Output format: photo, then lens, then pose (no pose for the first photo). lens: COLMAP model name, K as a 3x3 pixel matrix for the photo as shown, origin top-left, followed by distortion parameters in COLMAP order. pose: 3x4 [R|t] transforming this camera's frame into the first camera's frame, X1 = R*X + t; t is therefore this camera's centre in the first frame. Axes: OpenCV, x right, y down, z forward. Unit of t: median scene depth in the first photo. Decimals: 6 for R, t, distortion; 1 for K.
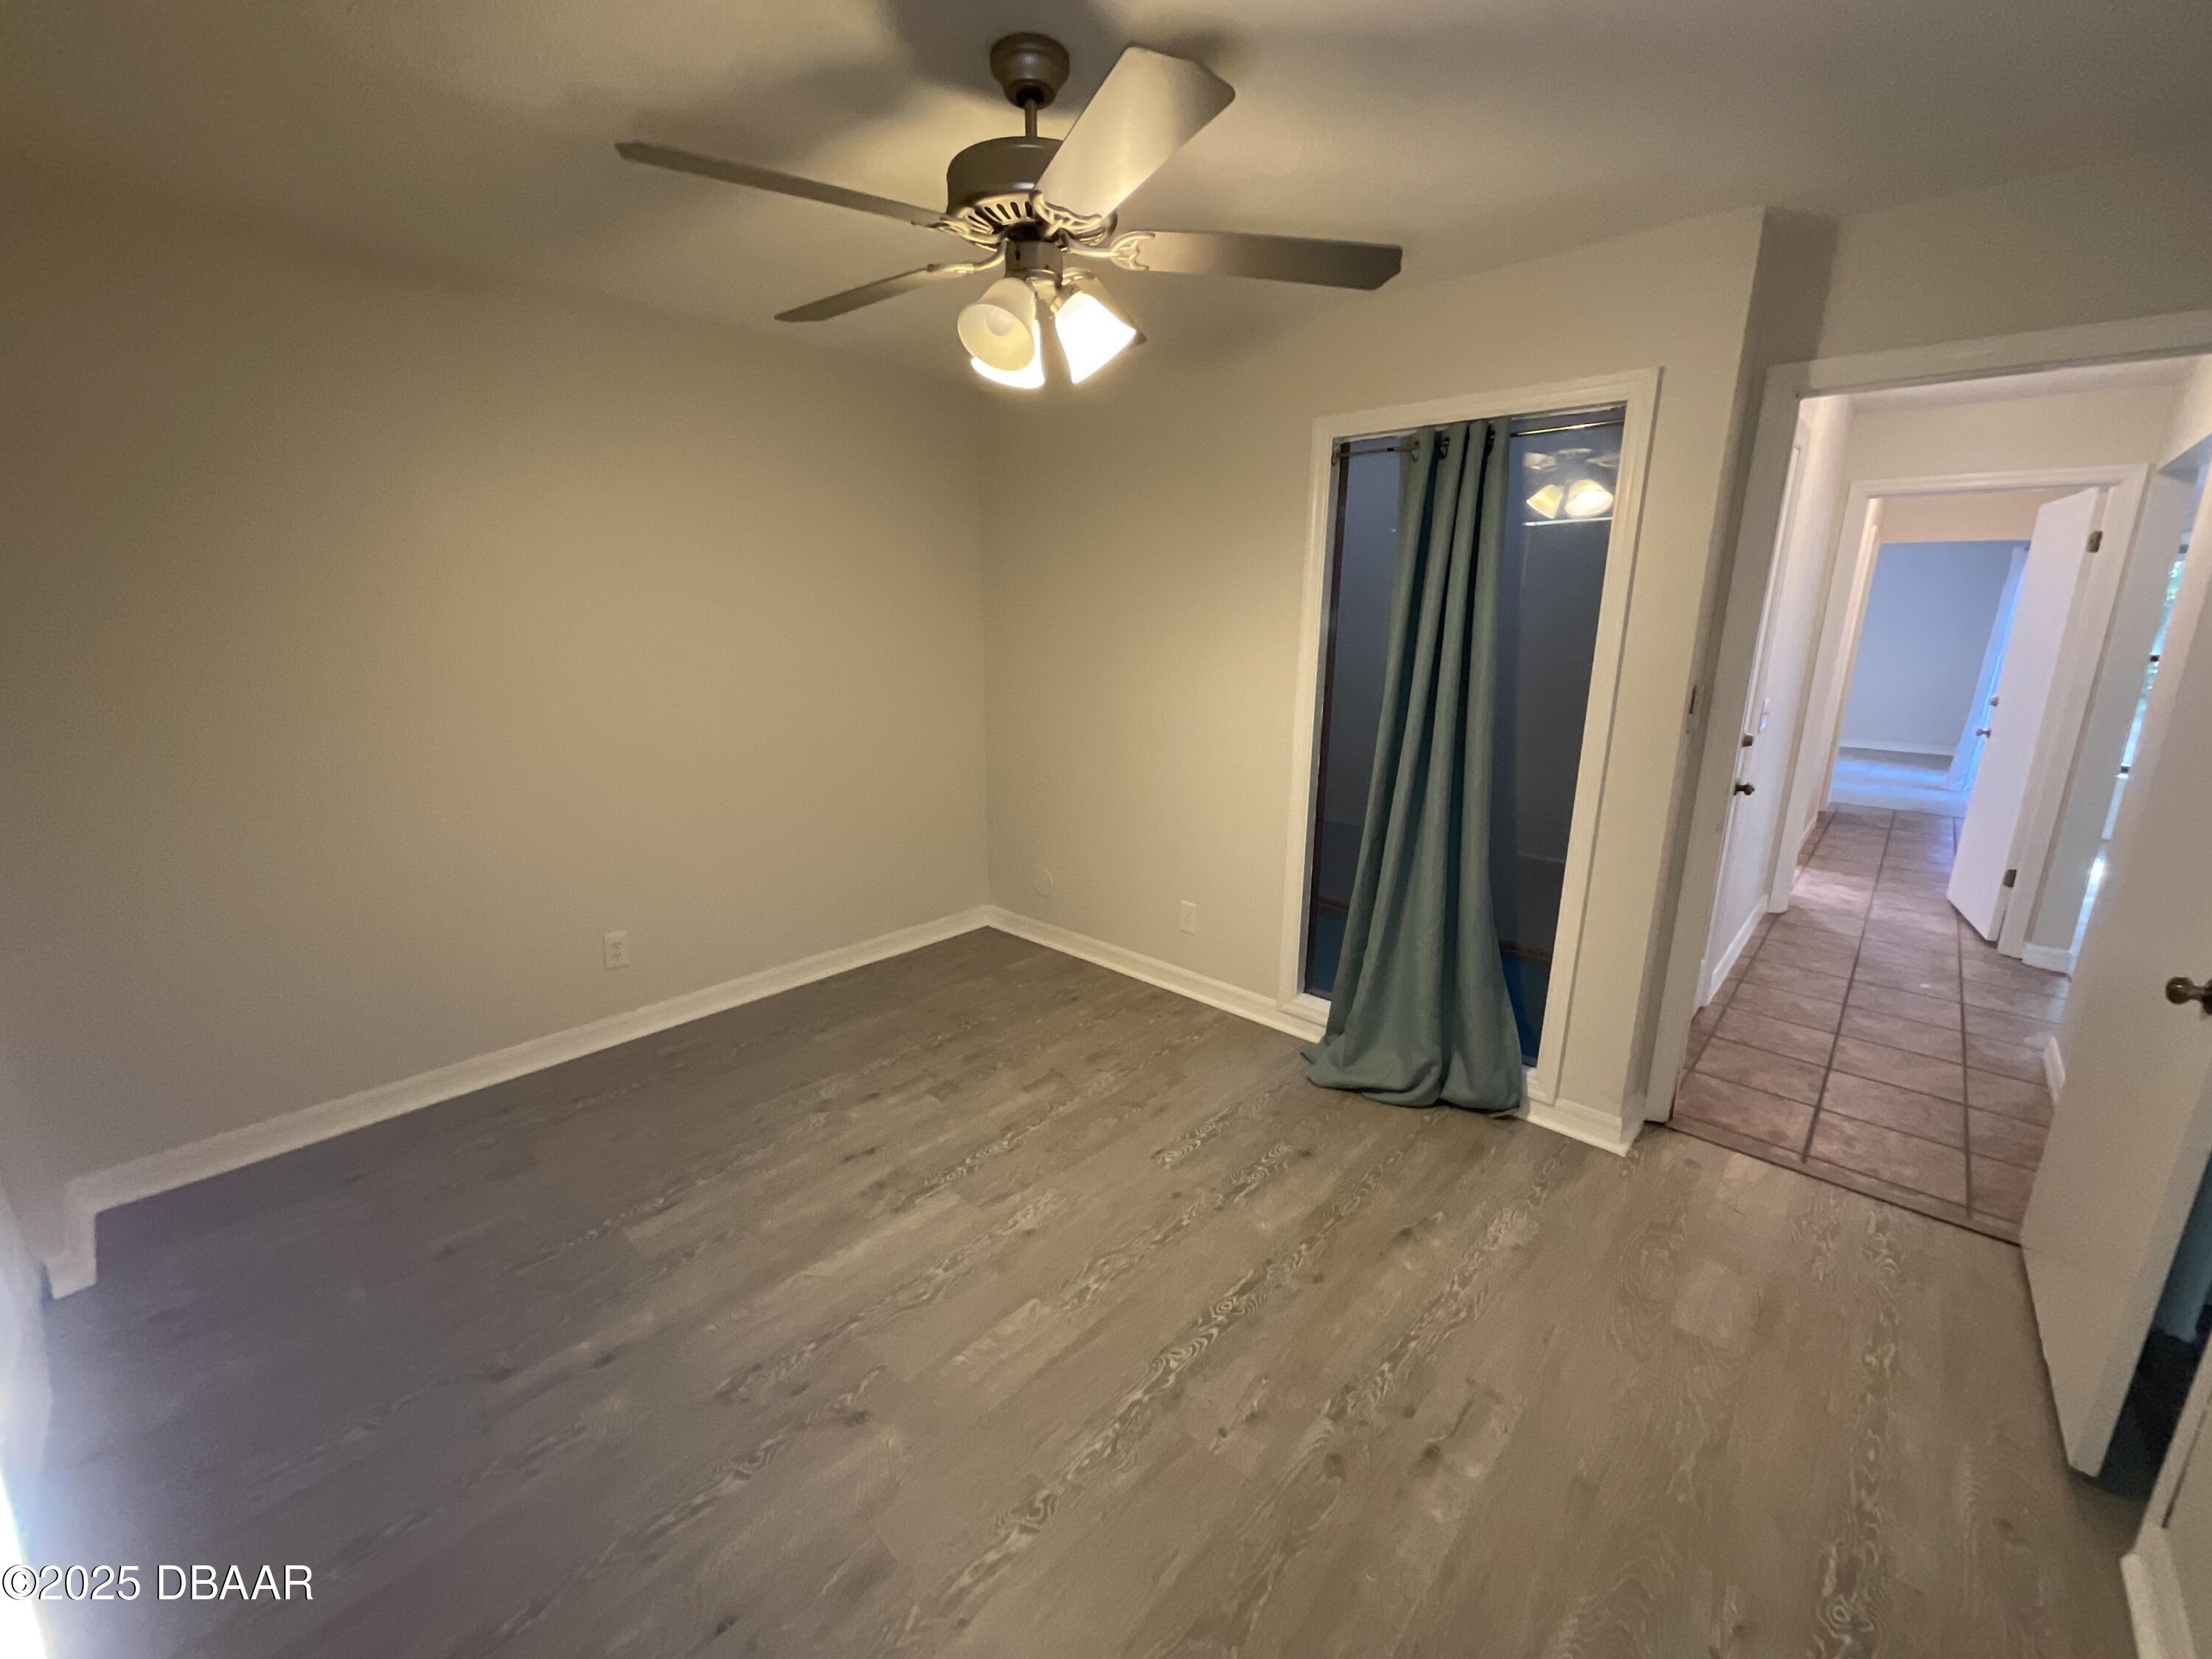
lens RADIAL K [[896.4, 0, 1105.3], [0, 896.4, 825.4], [0, 0, 1]] dist [-0.001715, 0.003743]
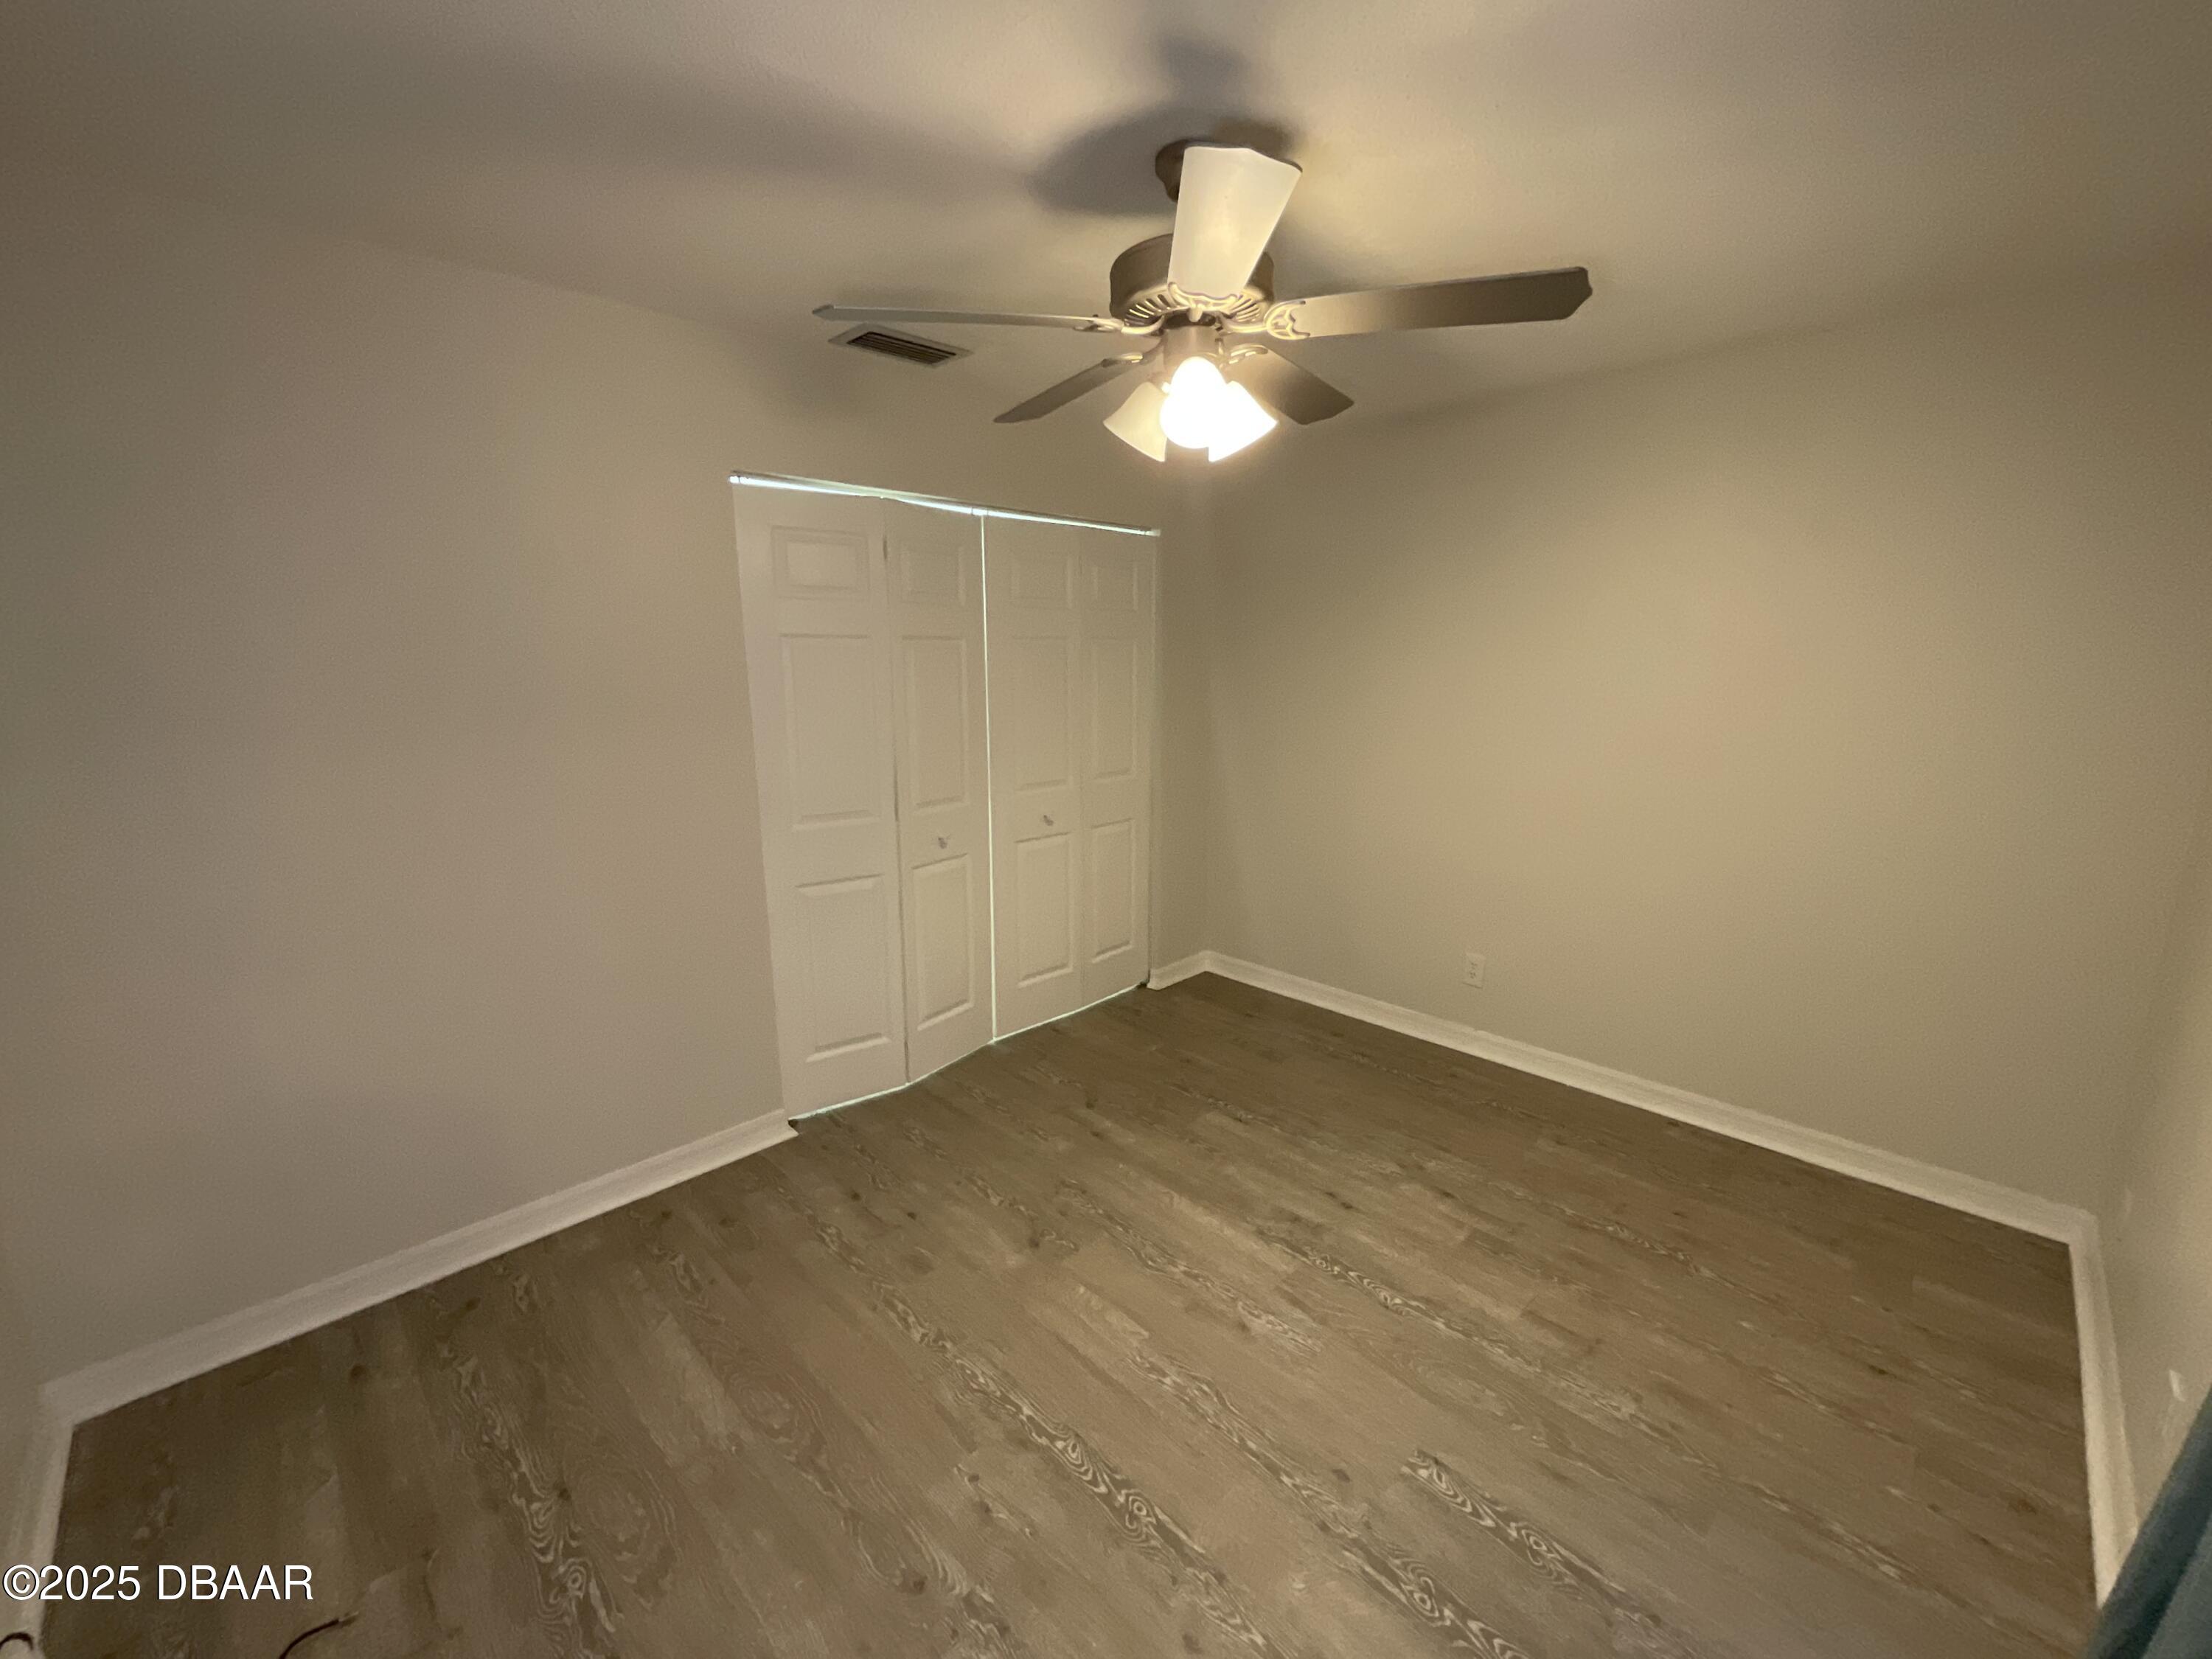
lens RADIAL K [[896.4, 0, 1105.8], [0, 896.4, 828.6], [0, 0, 1]] dist [-0.001715, 0.003743]
pose [[-0.046590, 0.185248, -0.981587, 0.860483], [-0.231997, 0.953778, 0.191012, -0.216055], [0.971600, 0.236625, -0.001460, 0.856795]]
